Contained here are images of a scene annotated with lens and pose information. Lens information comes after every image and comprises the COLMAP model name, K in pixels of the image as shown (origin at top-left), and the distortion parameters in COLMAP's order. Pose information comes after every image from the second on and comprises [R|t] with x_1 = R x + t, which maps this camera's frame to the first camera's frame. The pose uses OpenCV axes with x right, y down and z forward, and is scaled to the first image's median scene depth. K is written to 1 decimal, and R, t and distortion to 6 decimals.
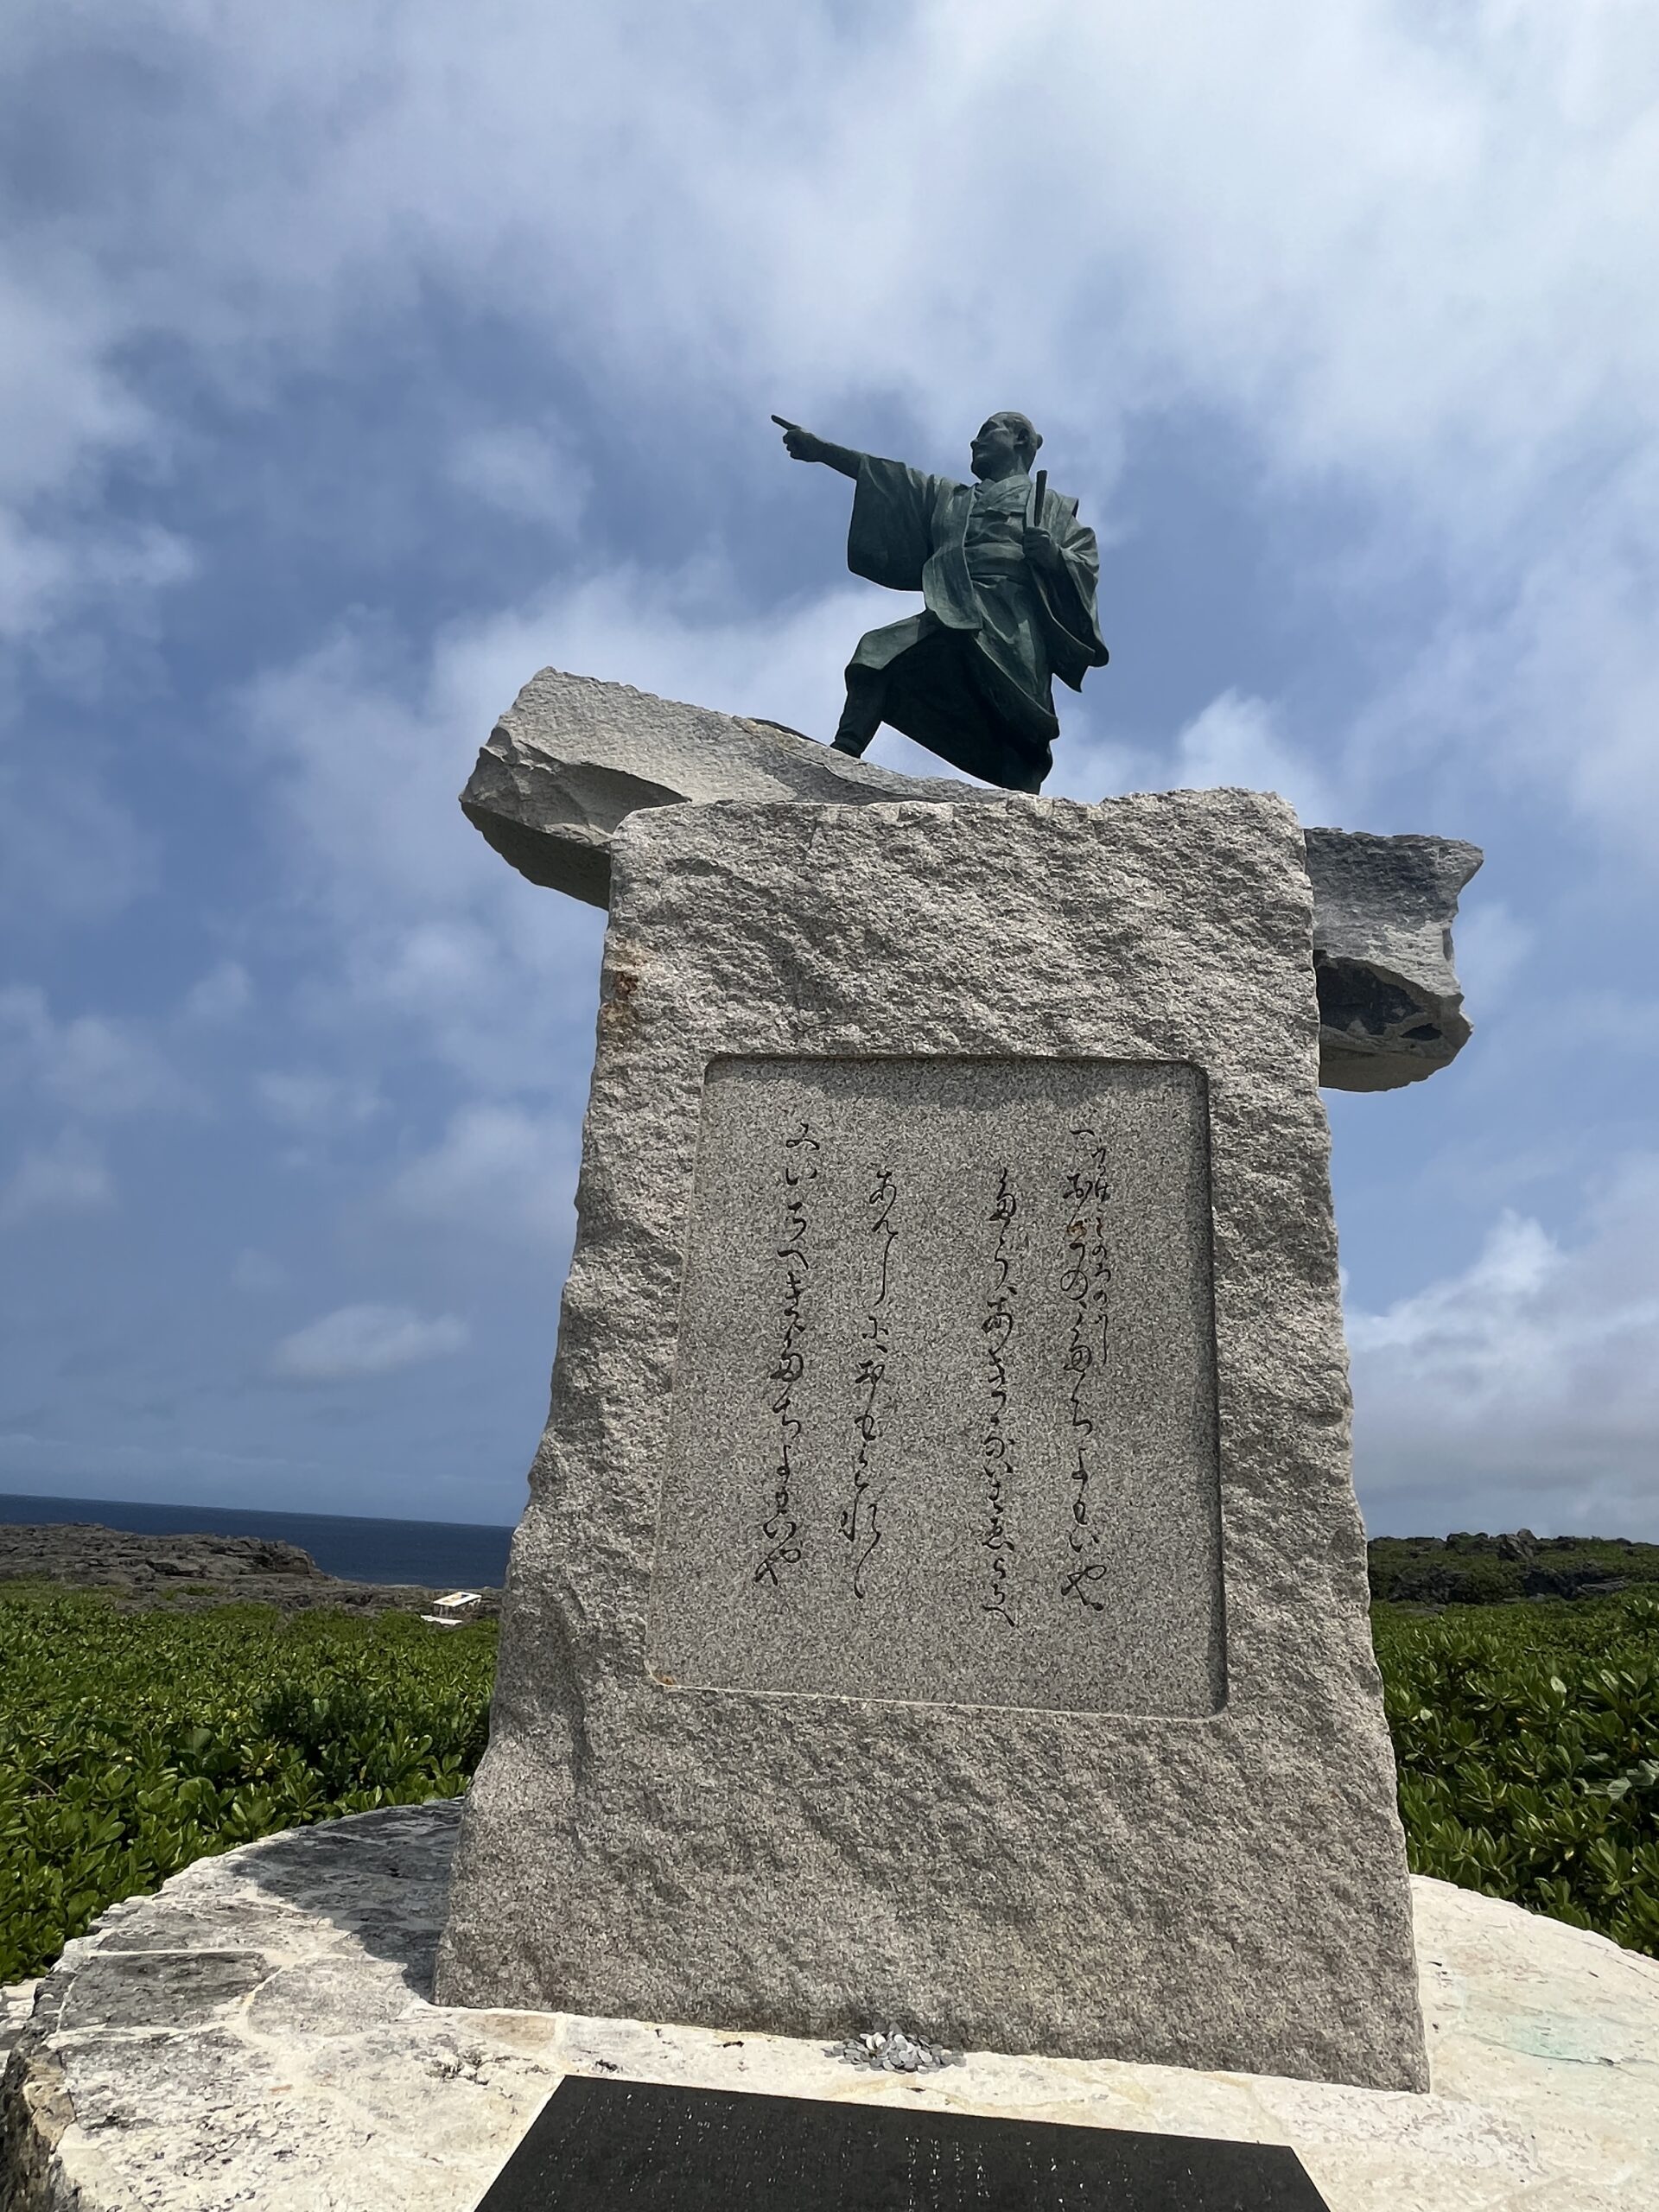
lens RADIAL K [[1218.1, 0, 829.8], [0, 1218.1, 1114.1], [0, 0, 1]] dist [-0.003175, 0.000120]
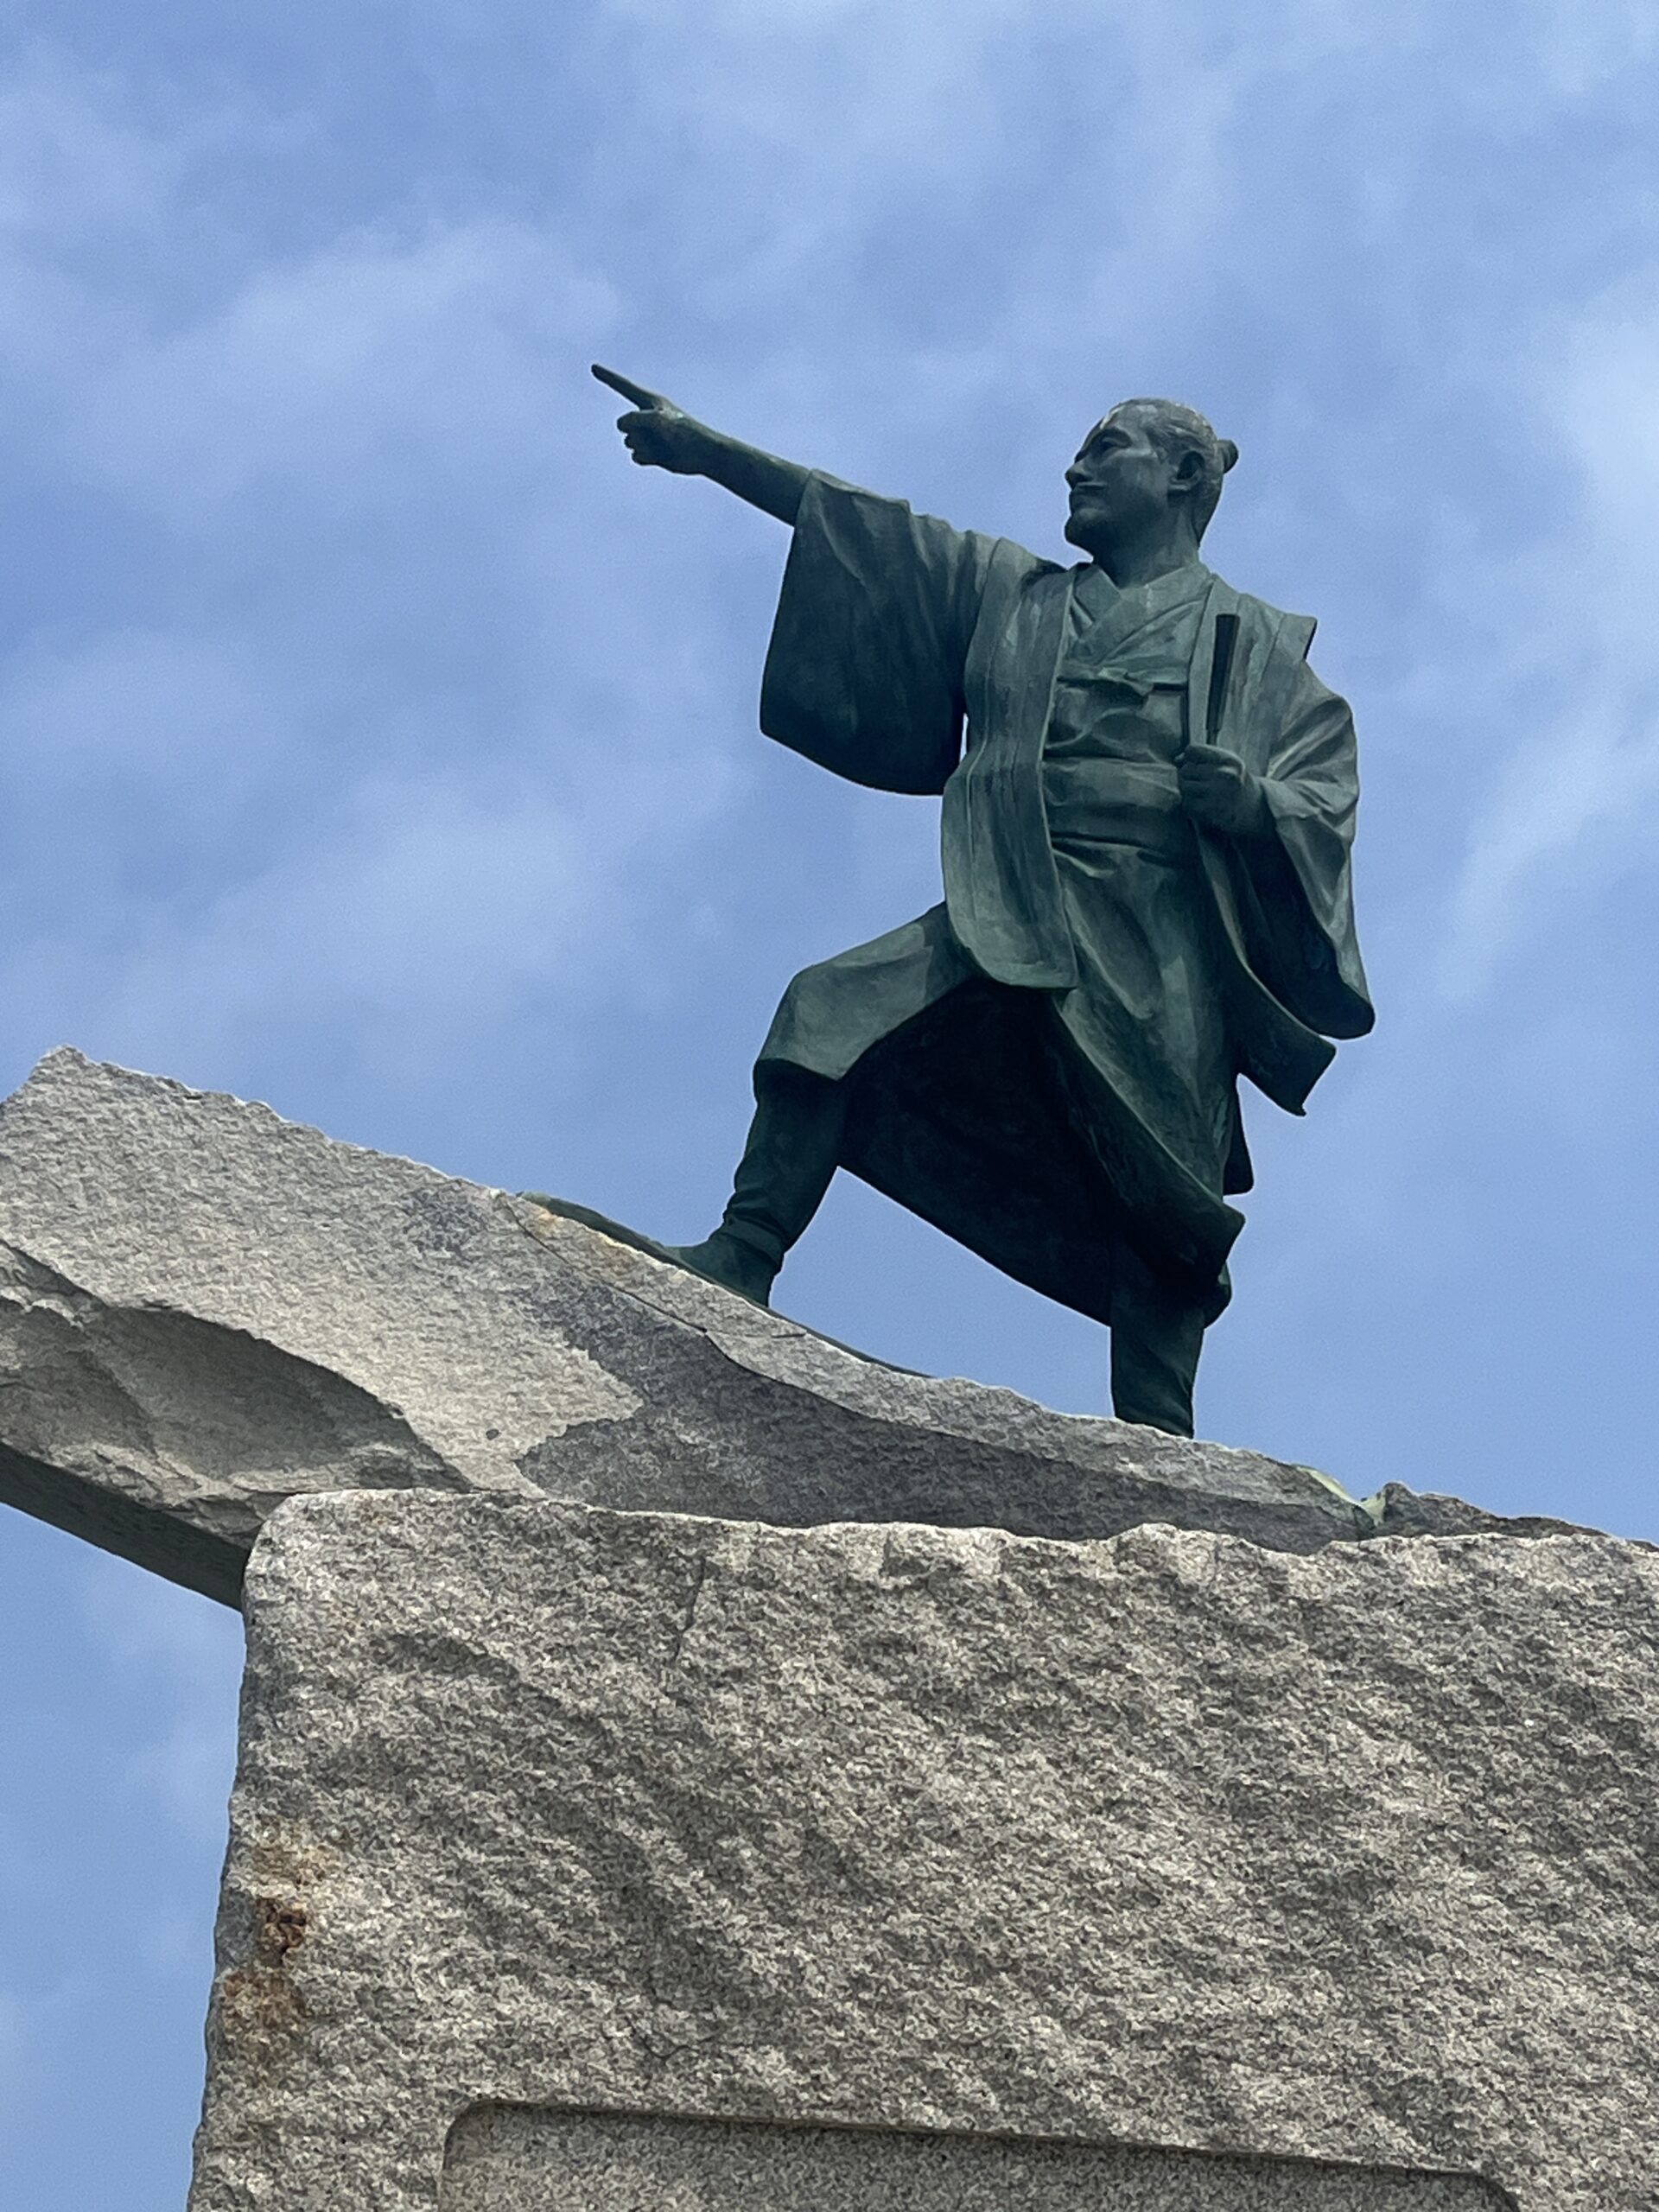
lens RADIAL K [[4242.9, 0, 758.8], [0, 4242.9, 1134.1], [0, 0, 1]] dist [0.110902, 0.000000]
pose [[0.996969, 0.050665, 0.059037, -0.096262], [-0.043796, 0.992705, -0.112334, -0.228766], [-0.064298, 0.109408, 0.991915, -0.626940]]
